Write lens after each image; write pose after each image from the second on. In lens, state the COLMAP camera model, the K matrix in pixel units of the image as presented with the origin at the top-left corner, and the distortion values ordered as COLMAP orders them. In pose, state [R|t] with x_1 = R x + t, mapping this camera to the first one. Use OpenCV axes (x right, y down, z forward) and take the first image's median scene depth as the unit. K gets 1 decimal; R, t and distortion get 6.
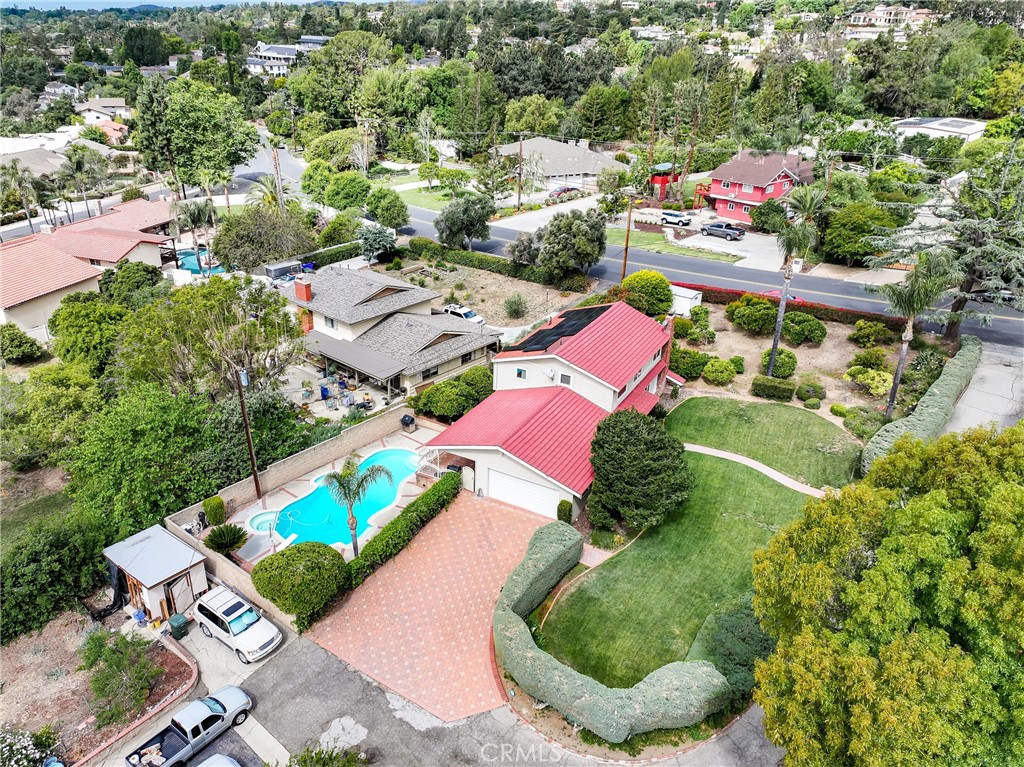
lens RADIAL K [[761.1, 0, 512.0], [0, 761.1, 383.5], [0, 0, 1]] dist [0.022470, 0.000739]
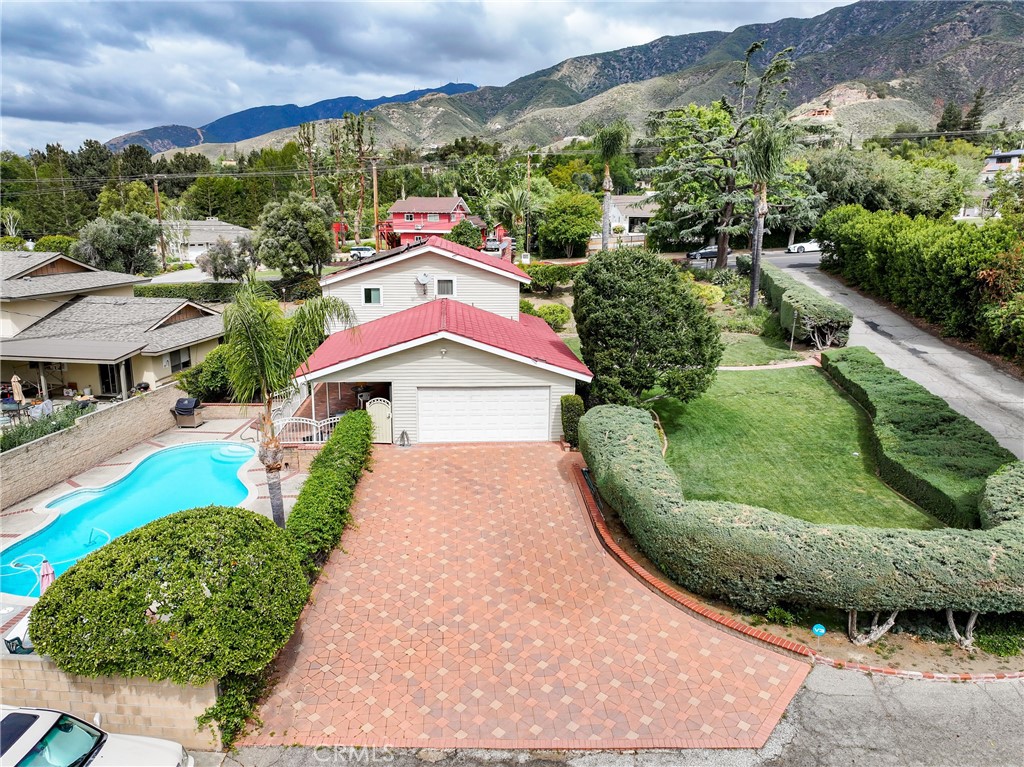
lens RADIAL K [[714.8, 0, 512.0], [0, 714.8, 383.5], [0, 0, 1]] dist [0.024315, -0.001683]
pose [[0.834391, -0.145930, 0.531503, -0.153011], [0.251450, 0.958900, -0.131467, 0.116024], [-0.490473, 0.243342, 0.836792, 0.293165]]
